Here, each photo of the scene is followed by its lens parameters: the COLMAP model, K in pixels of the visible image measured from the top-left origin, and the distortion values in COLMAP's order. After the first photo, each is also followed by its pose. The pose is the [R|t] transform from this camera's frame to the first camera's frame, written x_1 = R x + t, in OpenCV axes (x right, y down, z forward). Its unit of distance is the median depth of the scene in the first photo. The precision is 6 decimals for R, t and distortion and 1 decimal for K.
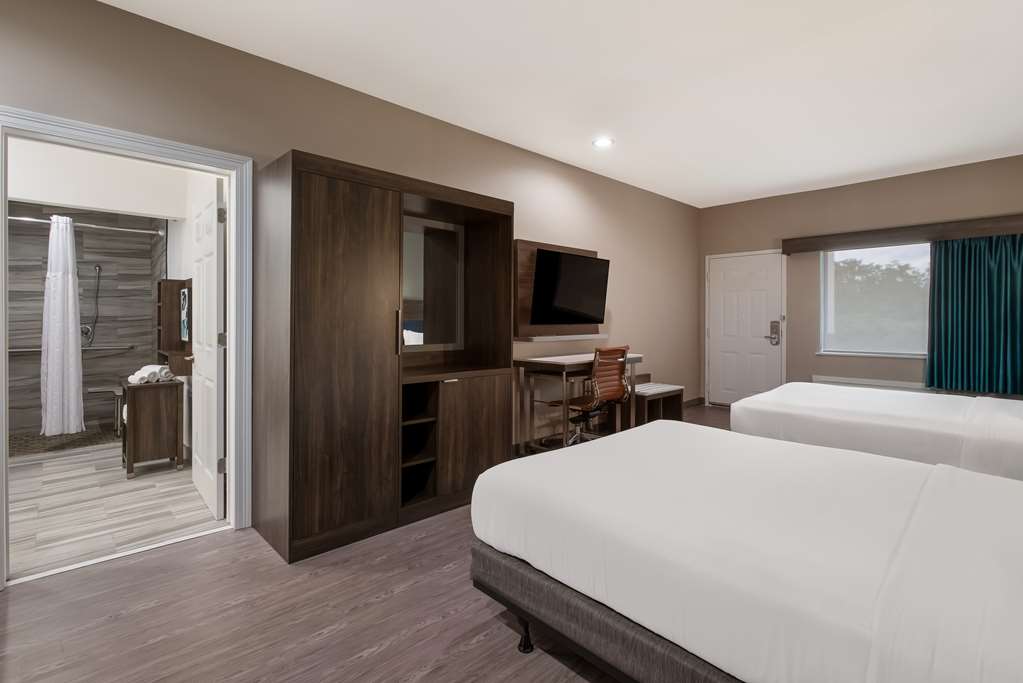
lens RADIAL K [[488.5, 0, 510.0], [0, 488.5, 326.8], [0, 0, 1]] dist [0.000424, 0.000009]
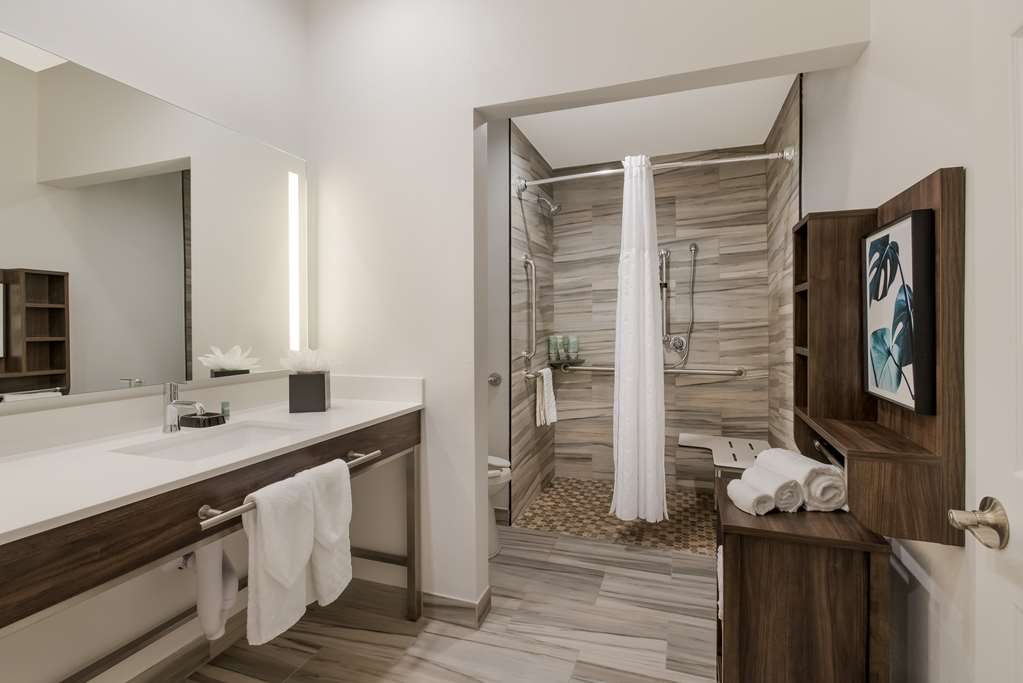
lens RADIAL K [[488.5, 0, 510.0], [0, 488.5, 326.8], [0, 0, 1]] dist [0.000424, 0.000009]
pose [[0.451551, -0.006558, -0.892221, -0.397580], [-0.001182, 0.999968, -0.007949, -0.010417], [0.892245, 0.004644, 0.451528, 0.519549]]
